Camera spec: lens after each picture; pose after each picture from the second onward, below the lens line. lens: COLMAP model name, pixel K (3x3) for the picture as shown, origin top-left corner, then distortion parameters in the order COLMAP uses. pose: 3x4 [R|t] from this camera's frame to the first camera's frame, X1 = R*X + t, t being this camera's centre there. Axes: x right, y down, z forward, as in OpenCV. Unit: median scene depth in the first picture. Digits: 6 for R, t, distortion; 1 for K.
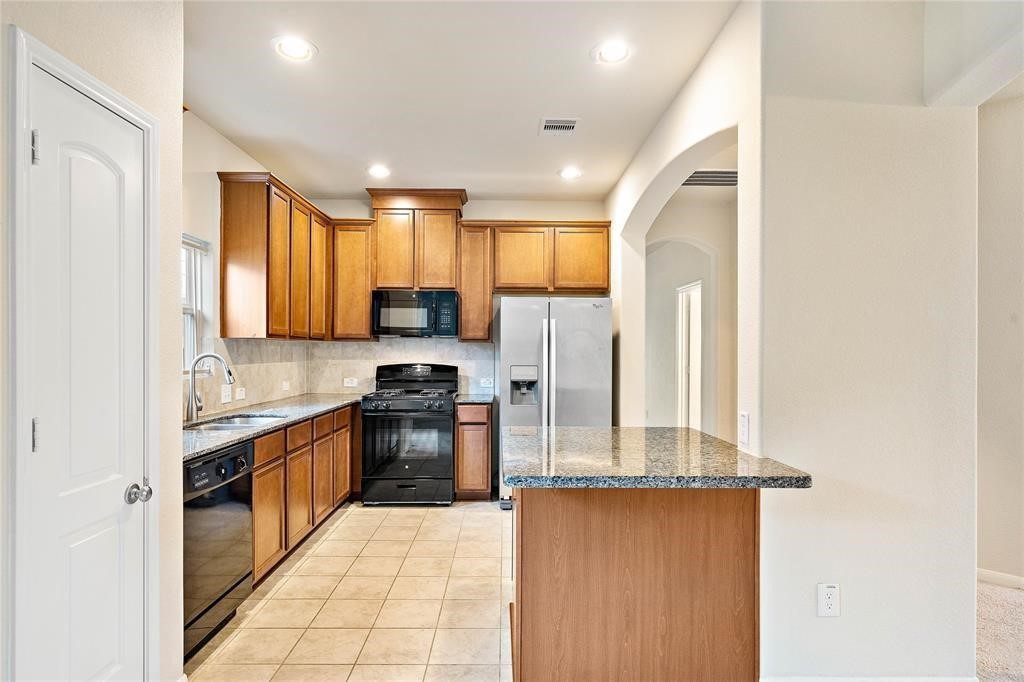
lens RADIAL K [[569.8, 0, 512.0], [0, 569.8, 341.0], [0, 0, 1]] dist [0.015858, 0.000170]
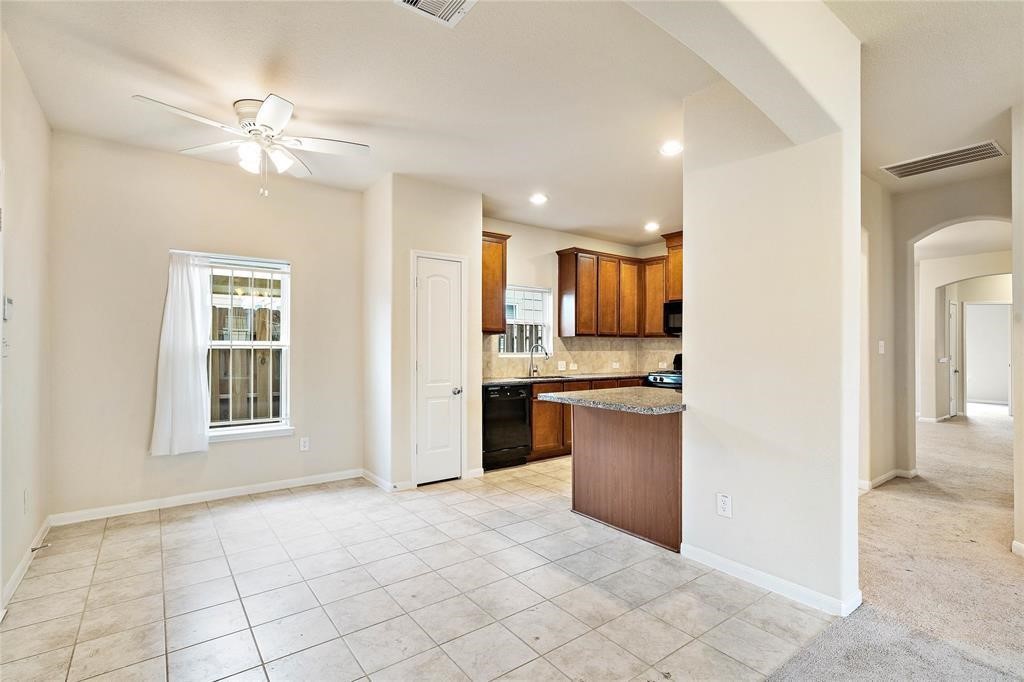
lens RADIAL K [[475.8, 0, 504.9], [0, 475.8, 342.6], [0, 0, 1]] dist [-0.001892, -0.000054]
pose [[0.581747, -0.015737, -0.813217, 0.638122], [0.014601, 0.999854, -0.008904, 0.024110], [0.813238, -0.006694, 0.581892, -0.073114]]
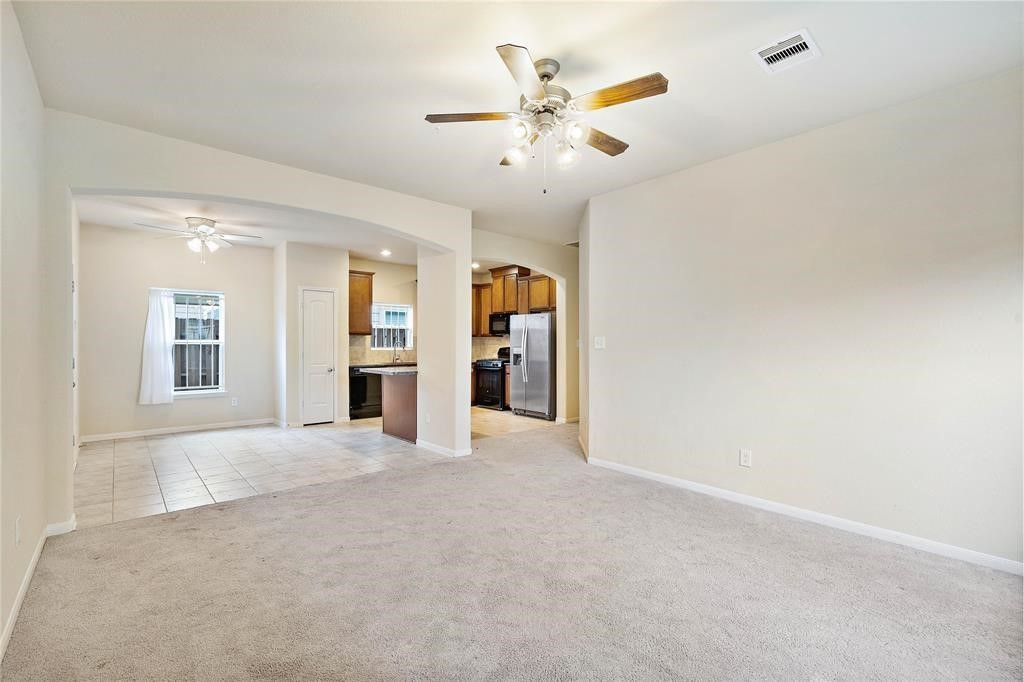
lens RADIAL K [[460.8, 0, 512.0], [0, 460.8, 341.0], [0, 0, 1]] dist [0.000212, 0.000165]
pose [[0.645388, -0.010801, -0.763778, 1.475656], [0.014154, 0.999897, -0.002180, 0.027338], [0.763724, -0.009403, 0.645475, -0.134540]]
